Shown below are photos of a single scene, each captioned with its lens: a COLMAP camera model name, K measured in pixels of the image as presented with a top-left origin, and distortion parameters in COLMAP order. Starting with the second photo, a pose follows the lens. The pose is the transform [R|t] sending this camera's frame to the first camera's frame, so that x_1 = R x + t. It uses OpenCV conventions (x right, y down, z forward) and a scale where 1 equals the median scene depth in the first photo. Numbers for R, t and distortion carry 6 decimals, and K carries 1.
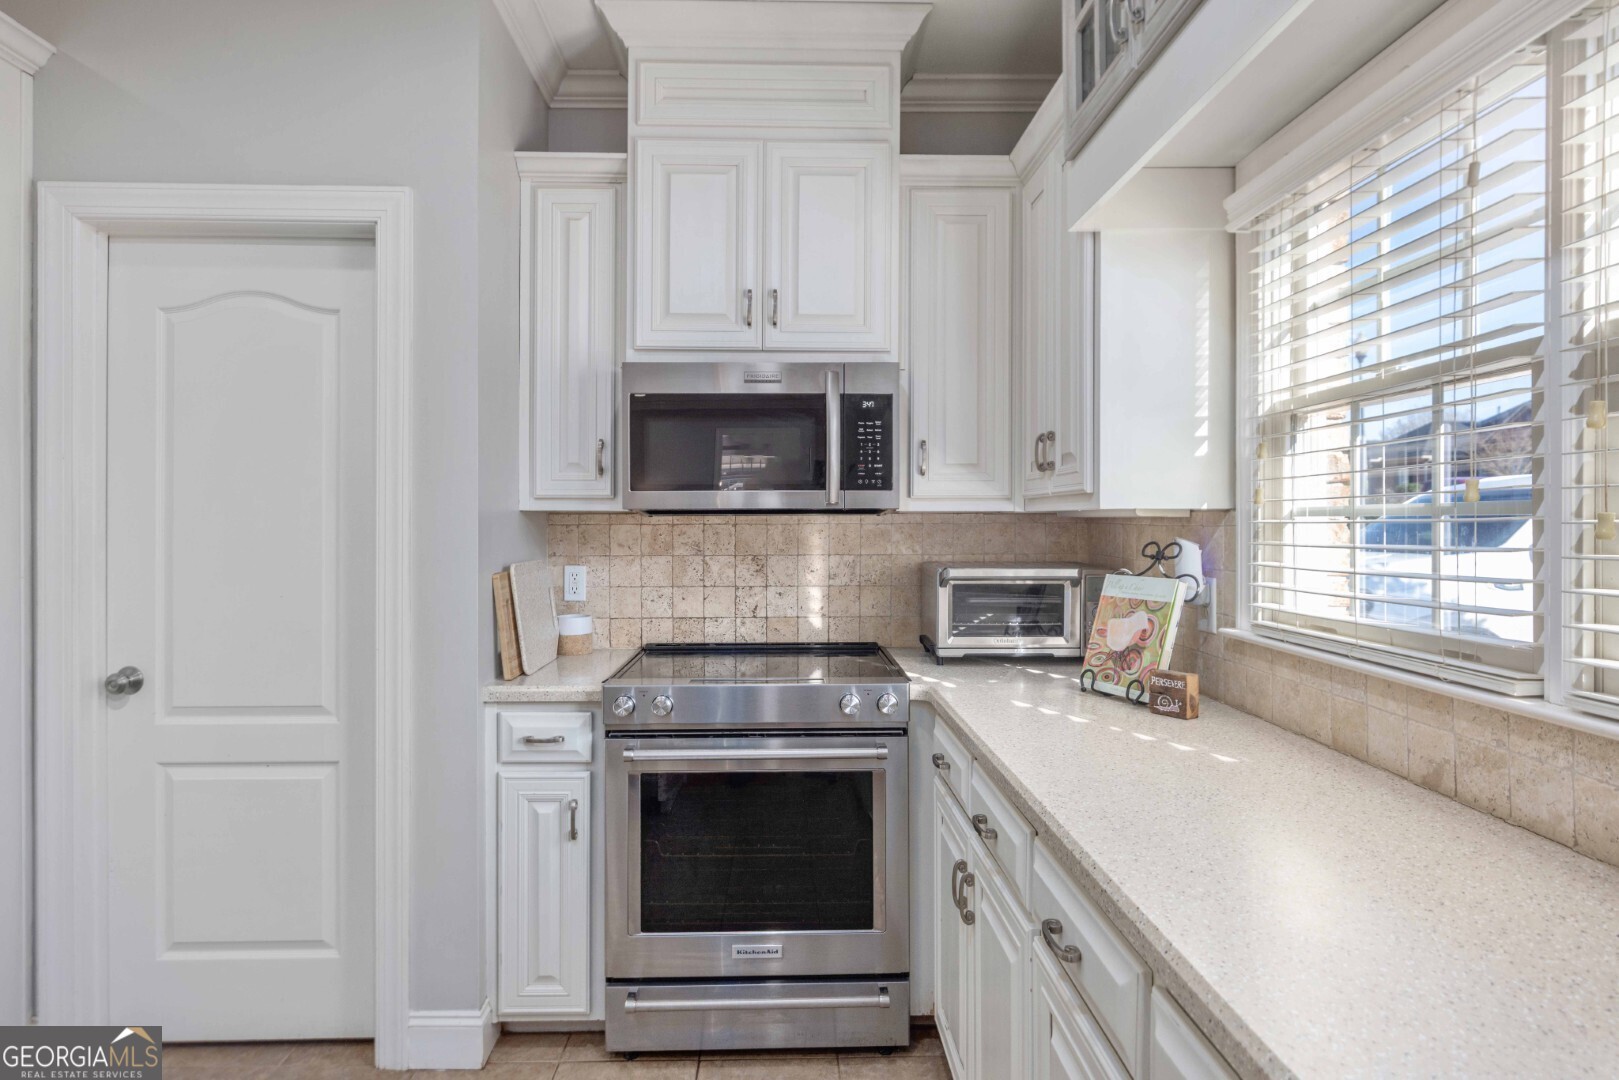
lens RADIAL K [[896.8, 0, 782.3], [0, 896.8, 517.1], [0, 0, 1]] dist [-0.002590, -0.000906]
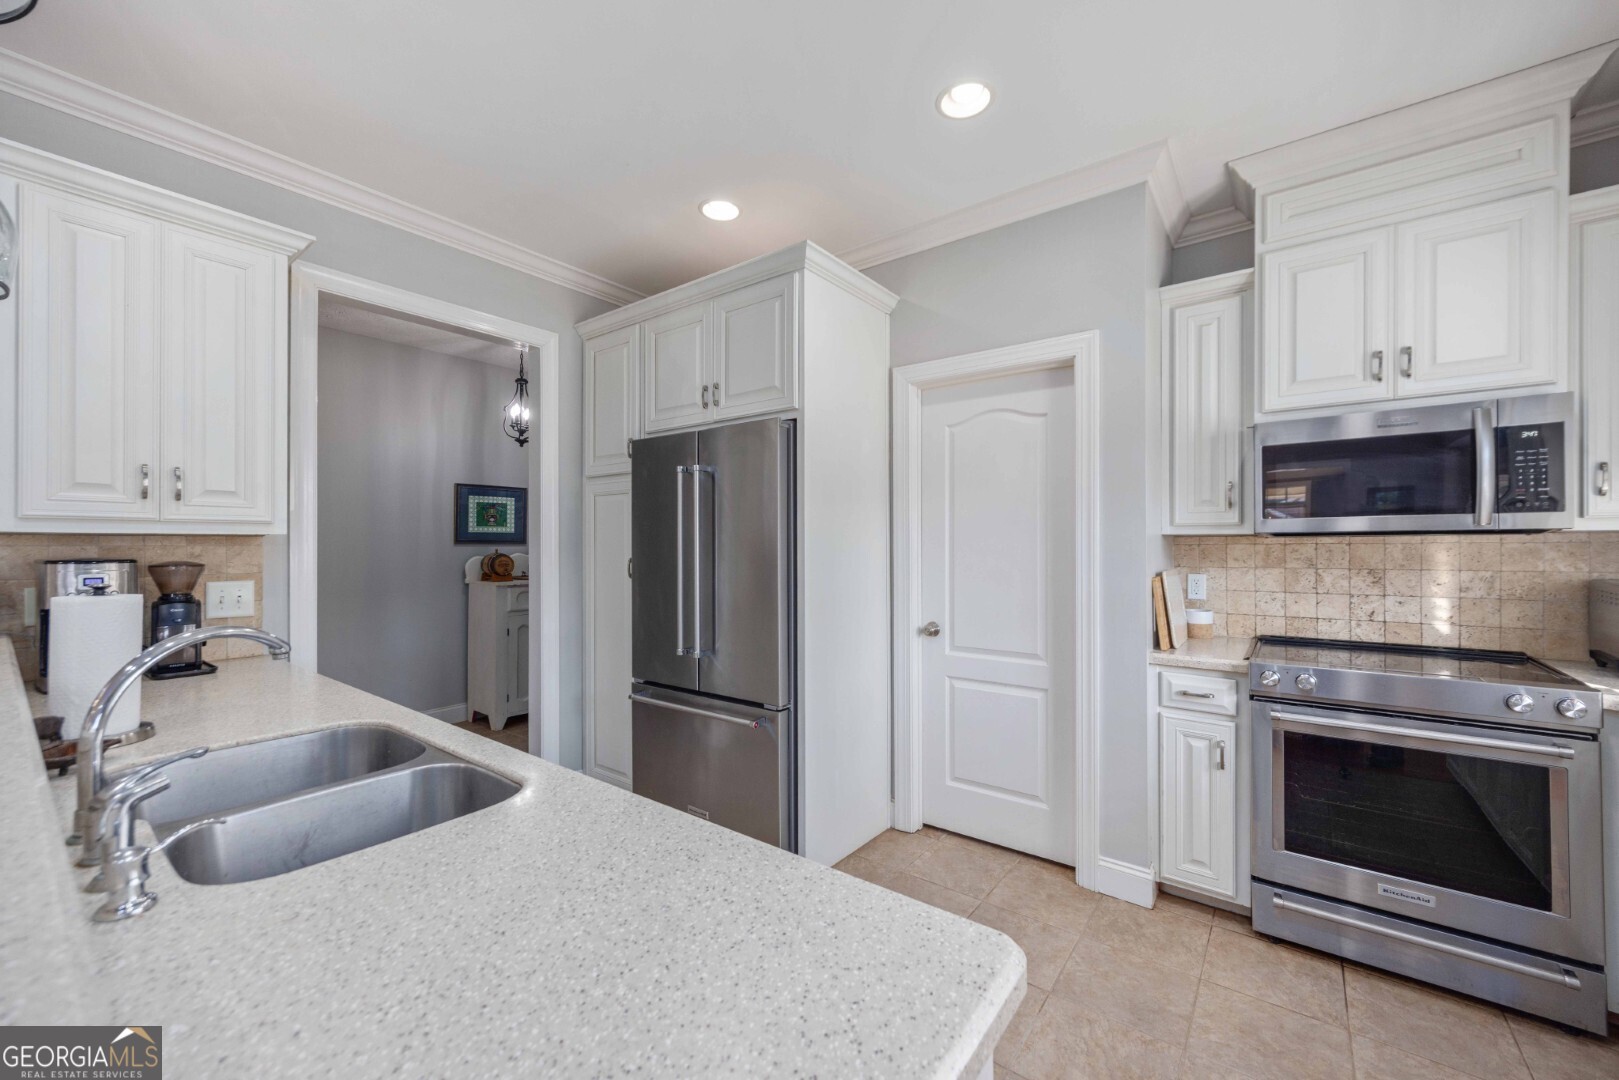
lens RADIAL K [[618.0, 0, 799.7], [0, 618.0, 541.3], [0, 0, 1]] dist [-0.000129, 0.000462]
pose [[0.782760, -0.006418, -0.622291, -0.132043], [0.007177, 0.999973, -0.001286, 0.000506], [0.622283, -0.003460, 0.782785, -0.148727]]
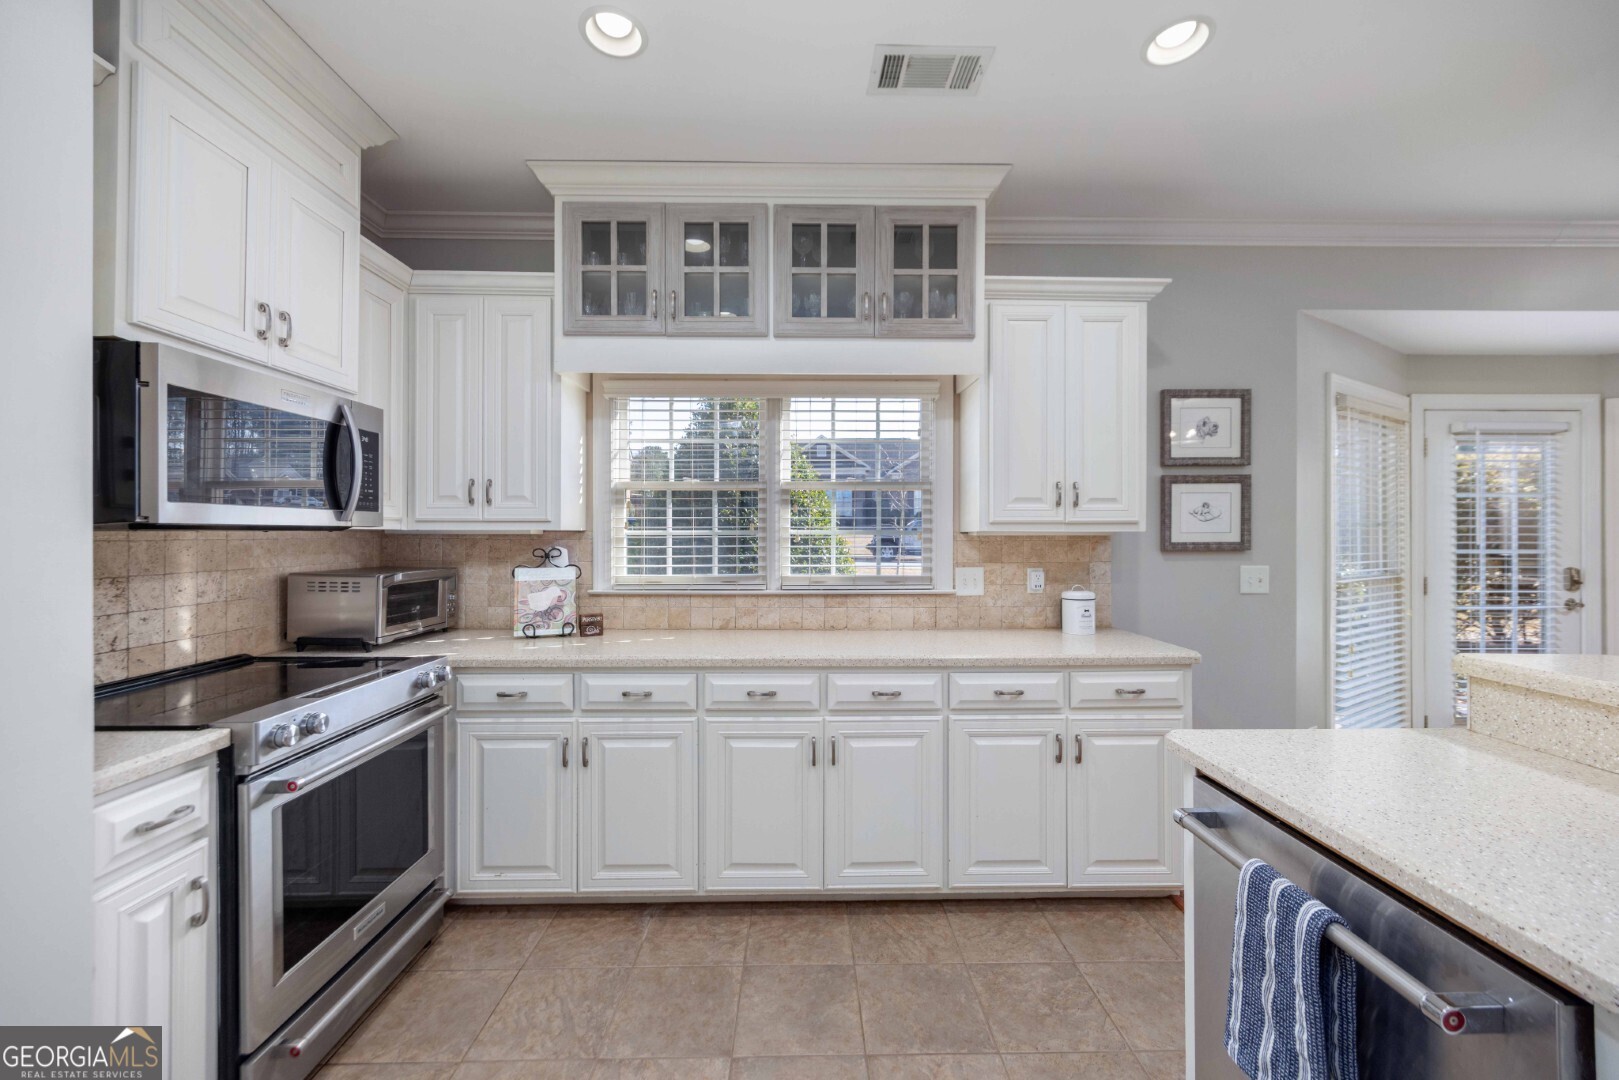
lens RADIAL K [[642.2, 0, 814.9], [0, 642.2, 536.7], [0, 0, 1]] dist [0.001582, 0.000231]
pose [[-0.004360, -0.002931, 0.999986, -0.741246], [-0.004792, 0.999984, 0.002910, -0.001318], [-0.999979, -0.004779, -0.004374, 0.394691]]
